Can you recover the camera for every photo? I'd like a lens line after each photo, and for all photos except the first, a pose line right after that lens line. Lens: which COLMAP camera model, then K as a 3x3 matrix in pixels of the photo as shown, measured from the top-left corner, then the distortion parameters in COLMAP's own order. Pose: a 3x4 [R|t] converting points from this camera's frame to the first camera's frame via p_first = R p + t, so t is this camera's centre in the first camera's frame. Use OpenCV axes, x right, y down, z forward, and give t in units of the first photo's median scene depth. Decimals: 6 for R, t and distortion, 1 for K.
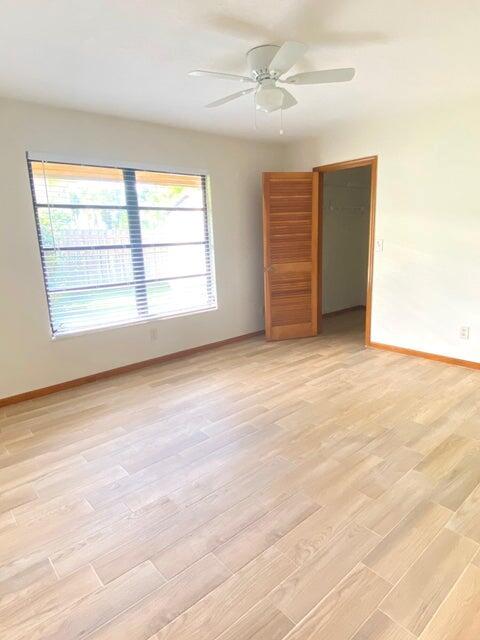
lens RADIAL K [[388.5, 0, 240.1], [0, 388.5, 322.2], [0, 0, 1]] dist [0.003763, -0.001211]
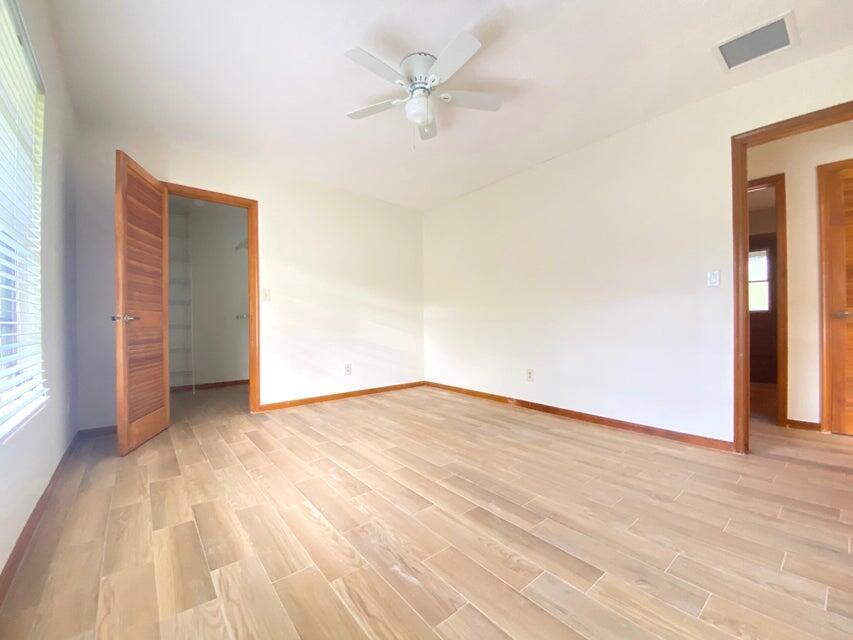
lens RADIAL K [[350.2, 0, 425.0], [0, 350.2, 320.8], [0, 0, 1]] dist [-0.006457, -0.001556]
pose [[0.029788, 0.036146, 0.998902, -0.481790], [0.235599, 0.970935, -0.042160, -0.013878], [-0.971394, 0.236596, 0.020406, 0.673998]]
